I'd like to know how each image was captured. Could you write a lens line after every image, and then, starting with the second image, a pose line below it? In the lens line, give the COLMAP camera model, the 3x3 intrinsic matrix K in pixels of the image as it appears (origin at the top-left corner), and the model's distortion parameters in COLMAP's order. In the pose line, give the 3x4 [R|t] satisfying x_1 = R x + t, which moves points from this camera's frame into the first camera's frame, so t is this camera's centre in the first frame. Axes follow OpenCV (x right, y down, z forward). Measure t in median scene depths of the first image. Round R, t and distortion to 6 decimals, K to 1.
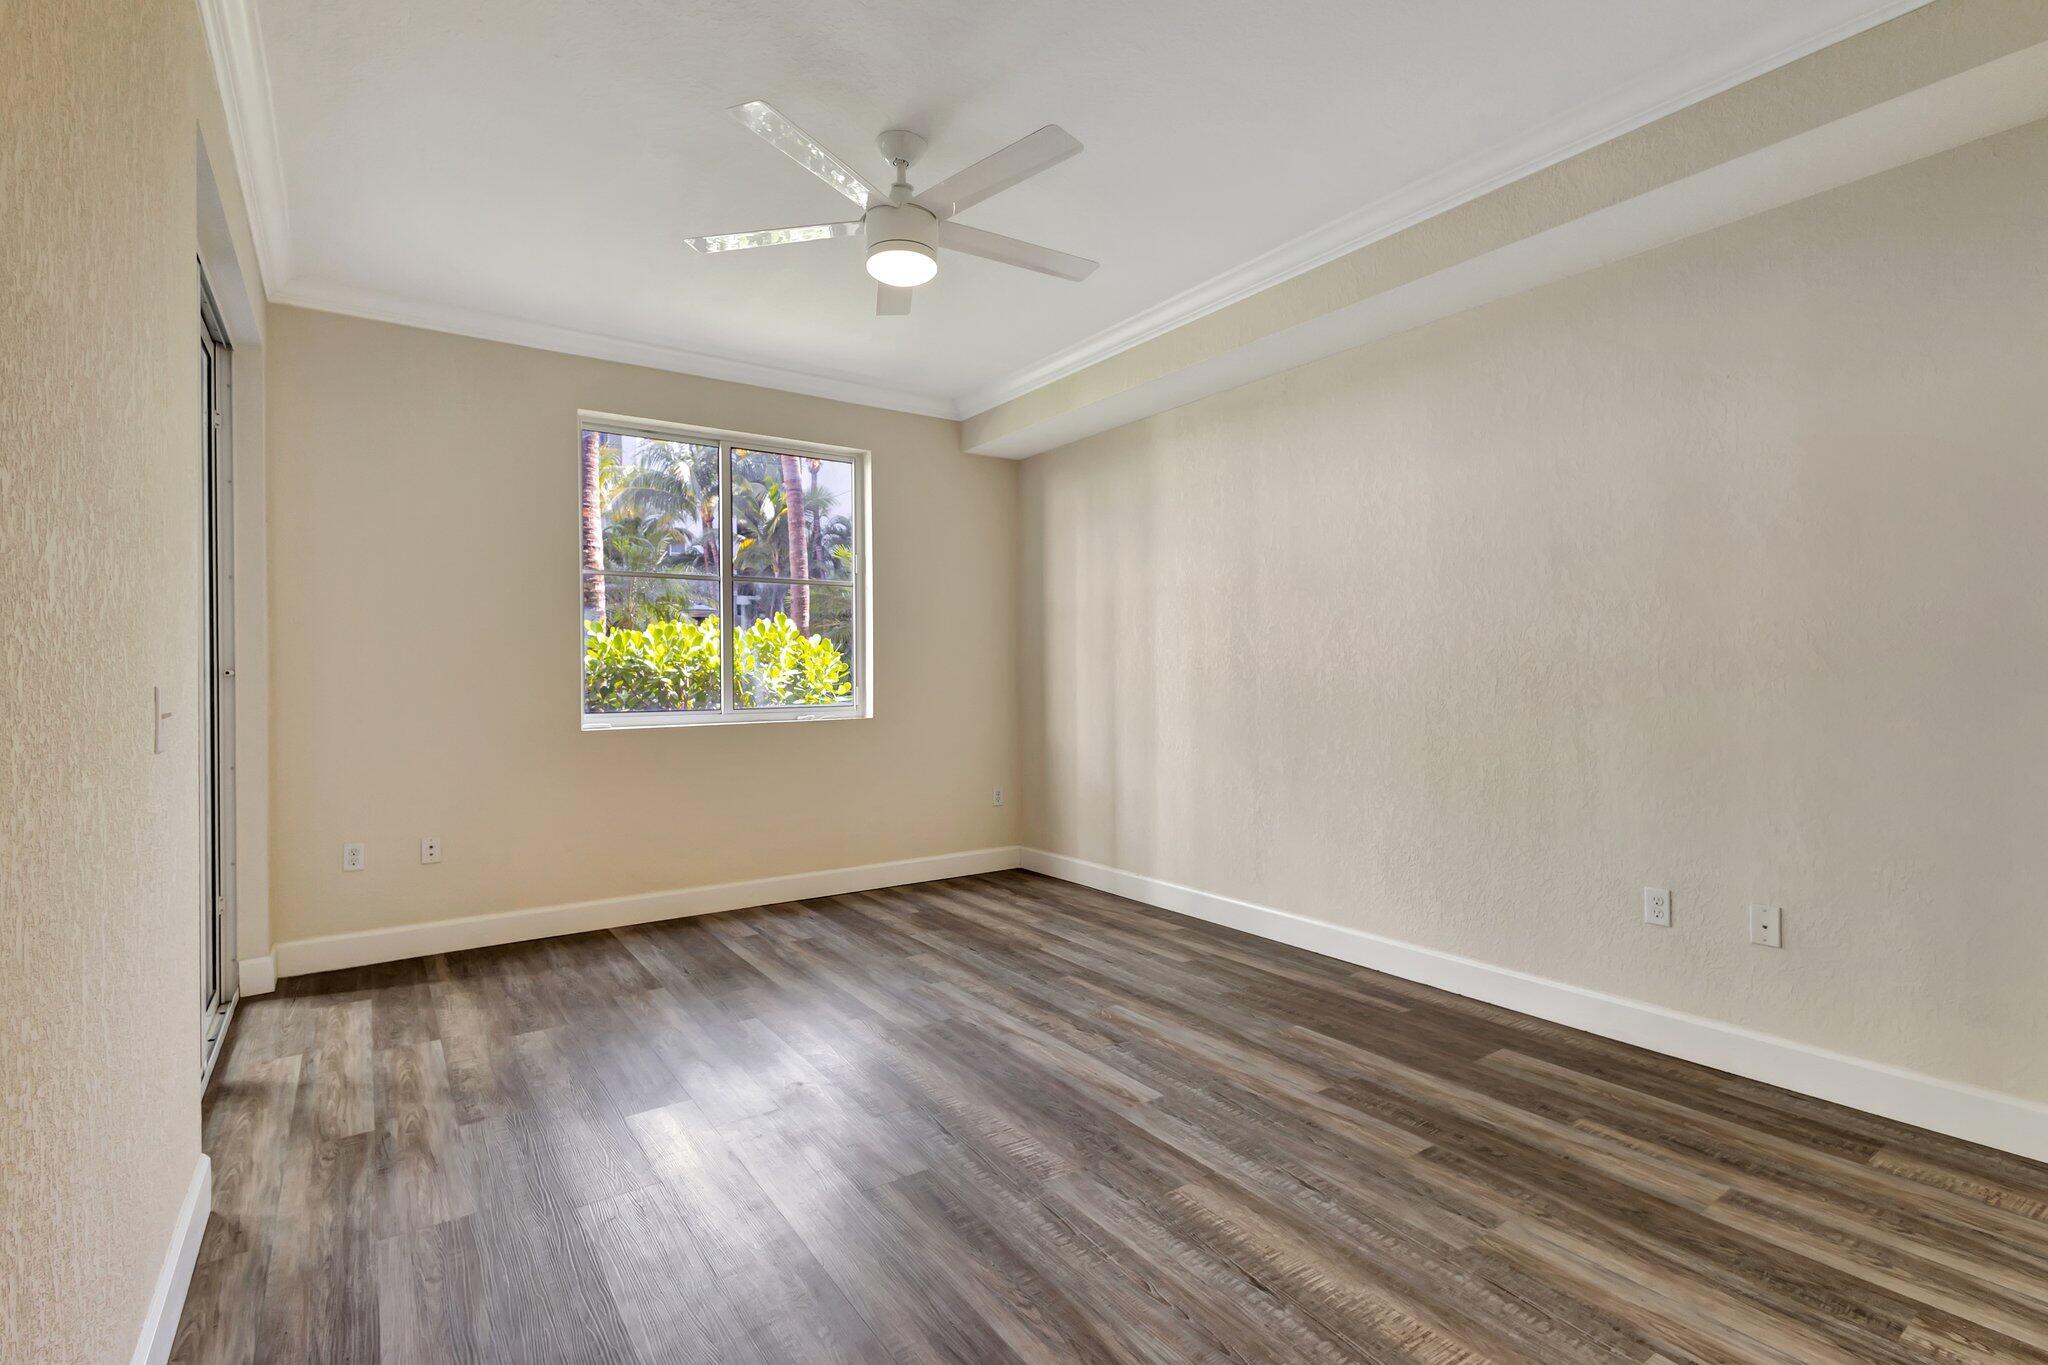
lens RADIAL K [[941.8, 0, 1028.0], [0, 941.8, 678.6], [0, 0, 1]] dist [0.011697, -0.004179]
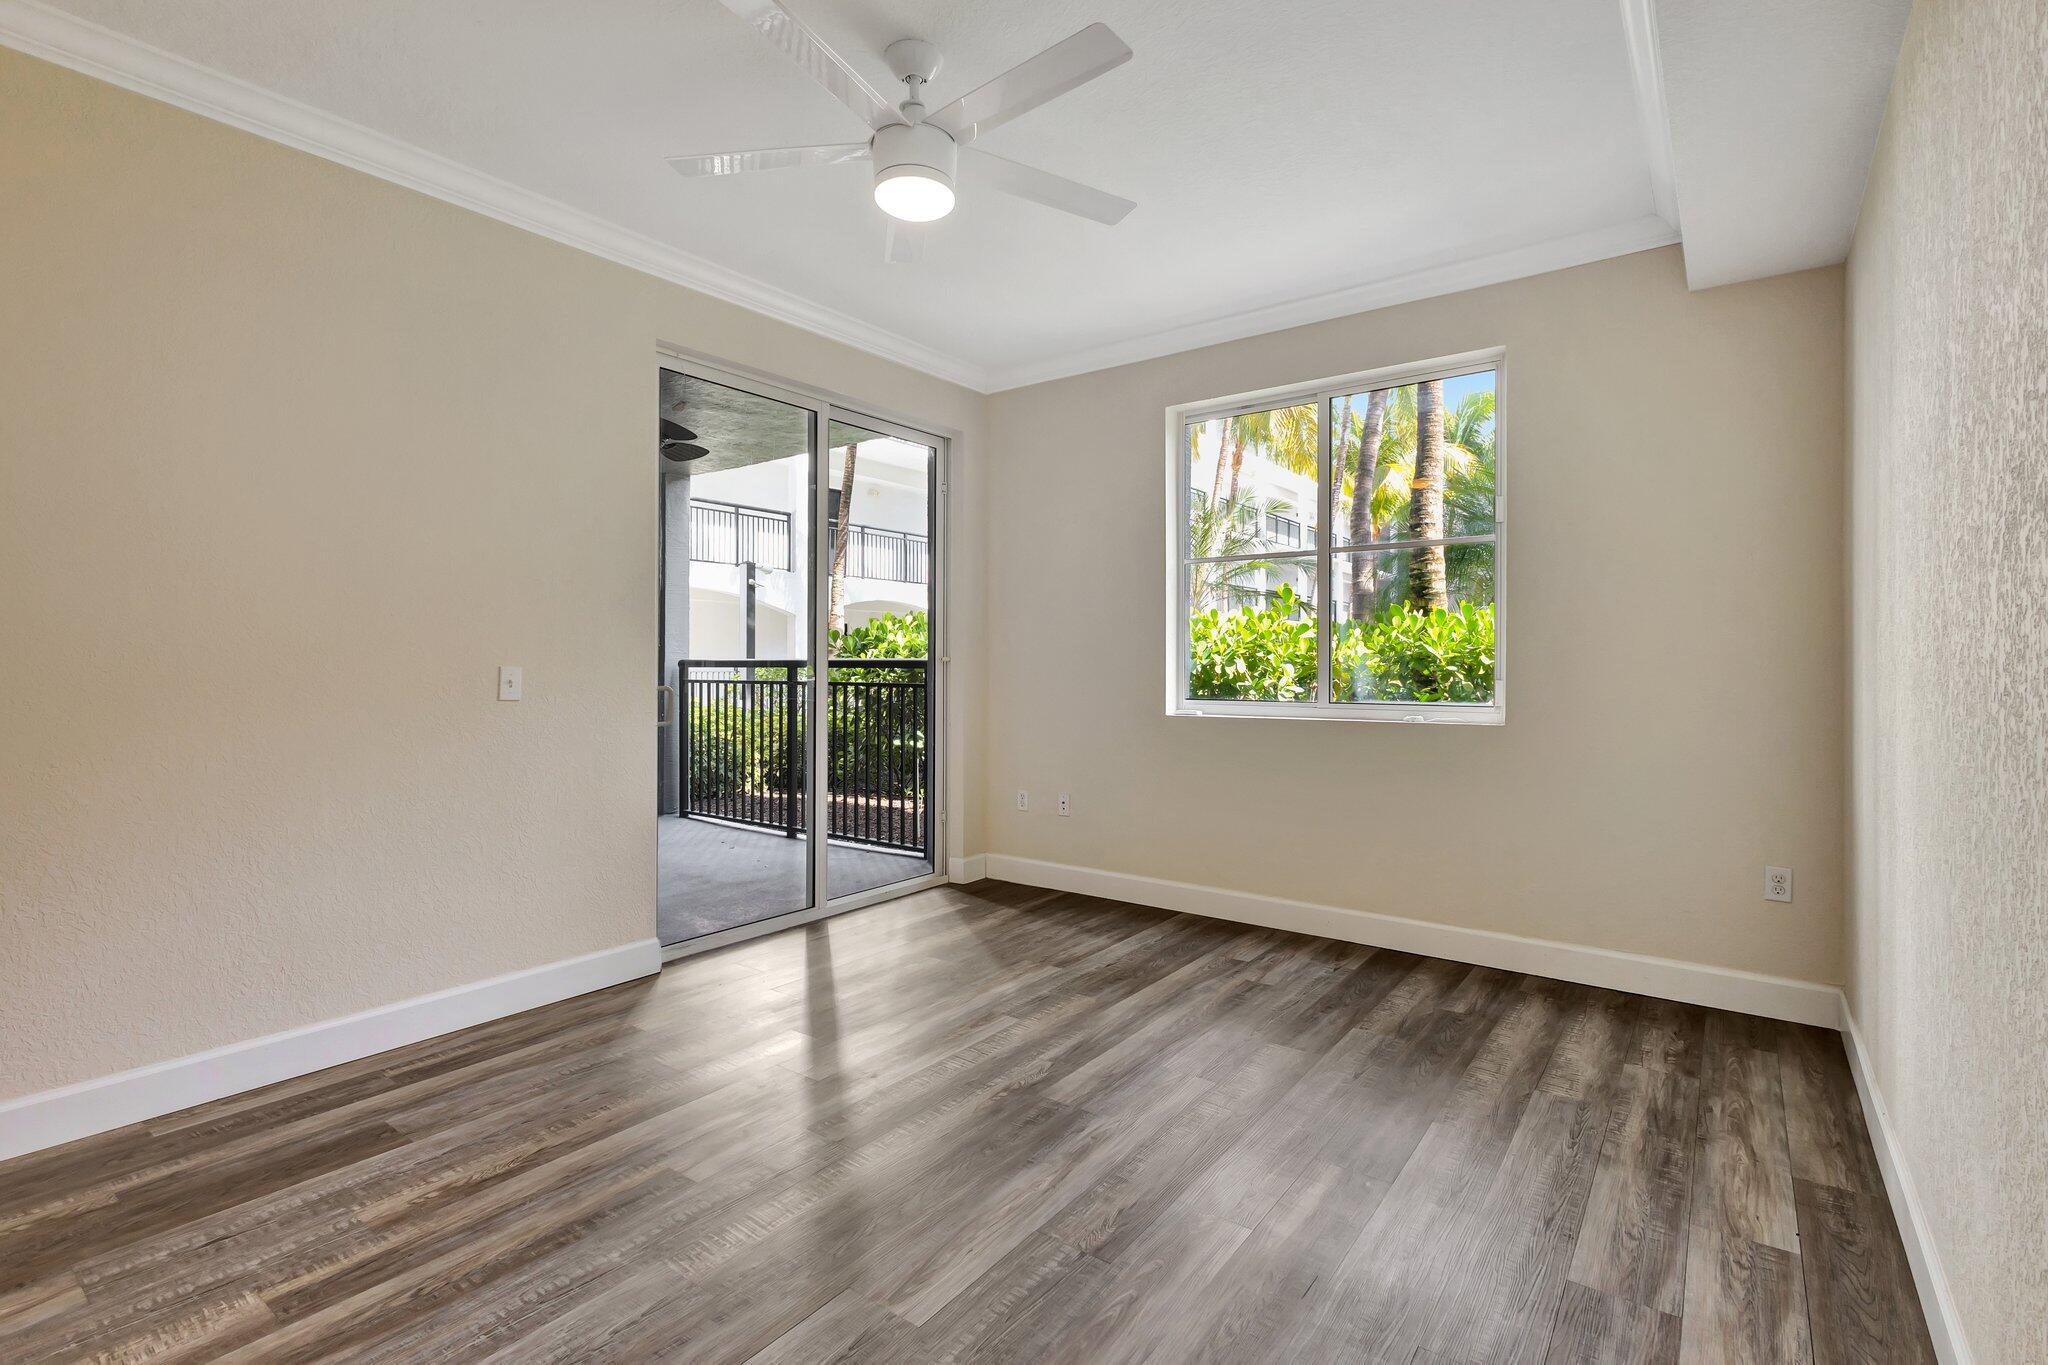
lens RADIAL K [[941.8, 0, 1029.8], [0, 941.8, 674.7], [0, 0, 1]] dist [0.011697, -0.004179]
pose [[0.317957, 0.018812, -0.947919, 0.681301], [-0.009697, 0.999815, 0.016589, -0.009233], [0.948056, 0.003917, 0.318081, 0.770027]]
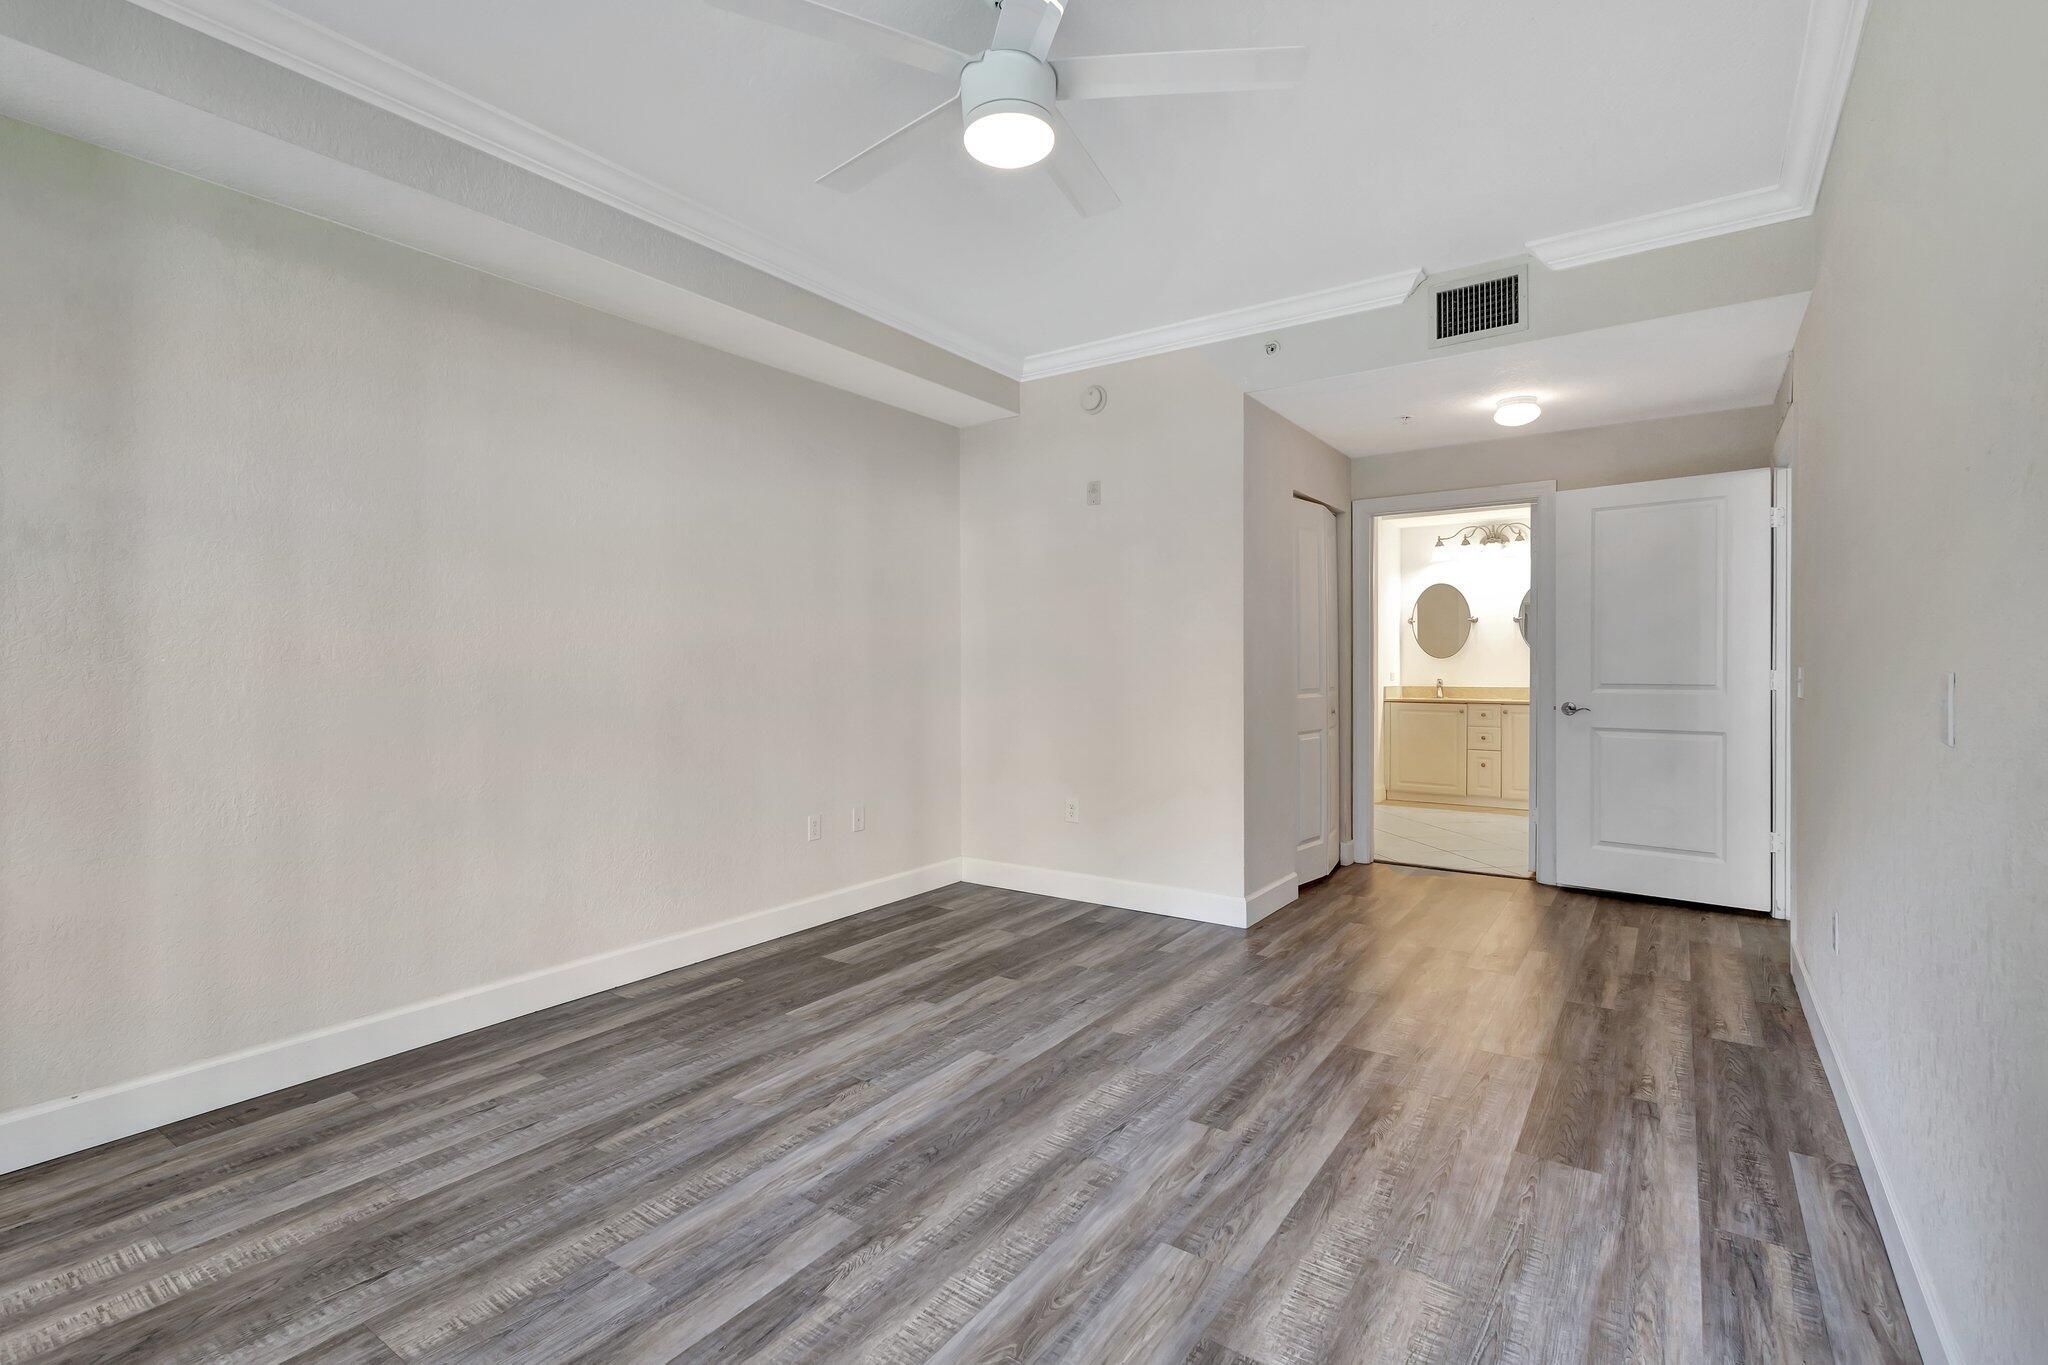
lens RADIAL K [[941.8, 0, 1018.0], [0, 941.8, 673.2], [0, 0, 1]] dist [0.011697, -0.004179]
pose [[-0.338865, -0.000359, 0.940835, -0.807020], [0.010625, 0.999935, 0.004208, -0.001806], [-0.940775, 0.011423, -0.338839, 1.176014]]
